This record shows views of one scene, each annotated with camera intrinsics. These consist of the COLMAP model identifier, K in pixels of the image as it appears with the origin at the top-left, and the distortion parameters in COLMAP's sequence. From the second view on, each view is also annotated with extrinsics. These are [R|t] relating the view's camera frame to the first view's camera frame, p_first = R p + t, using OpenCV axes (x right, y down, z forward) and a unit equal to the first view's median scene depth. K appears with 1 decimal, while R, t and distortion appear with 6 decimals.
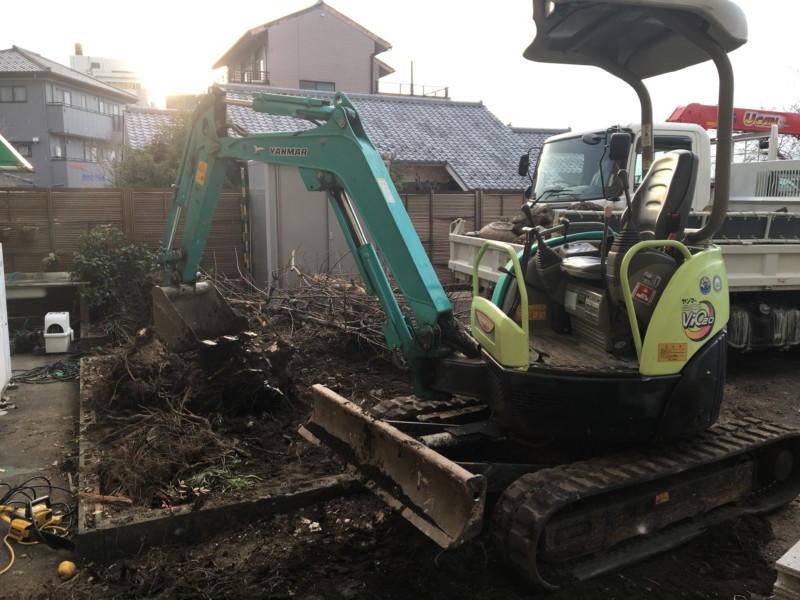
lens RADIAL K [[673.9, 0, 402.5], [0, 673.9, 304.5], [0, 0, 1]] dist [0.072704, -0.095622]
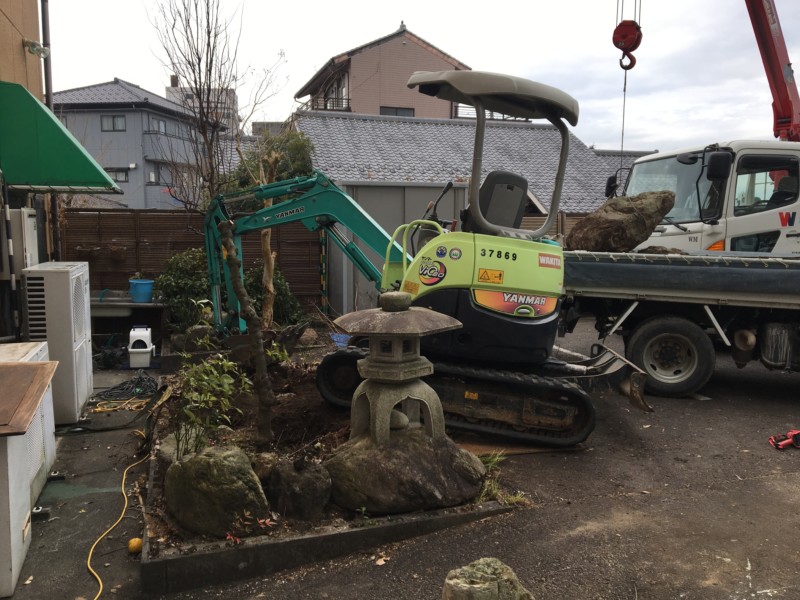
lens RADIAL K [[673.9, 0, 400.5], [0, 673.9, 306.6], [0, 0, 1]] dist [0.072704, -0.095622]
pose [[0.993441, 0.019986, -0.112586, -0.001518], [-0.023648, 0.999231, -0.031283, -0.000249], [0.111874, 0.033741, 0.993149, 0.009862]]
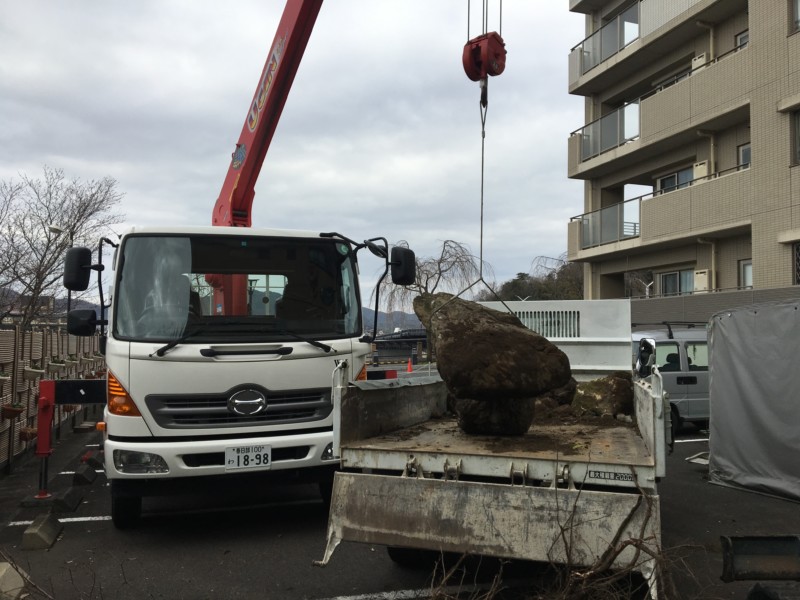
lens RADIAL K [[673.9, 0, 396.7], [0, 673.9, 300.9], [0, 0, 1]] dist [0.072704, -0.095622]
pose [[0.108263, 0.062764, 0.992139, -0.119560], [0.138711, 0.987289, -0.077593, -0.044717], [-0.984398, 0.146021, 0.098180, 0.293933]]
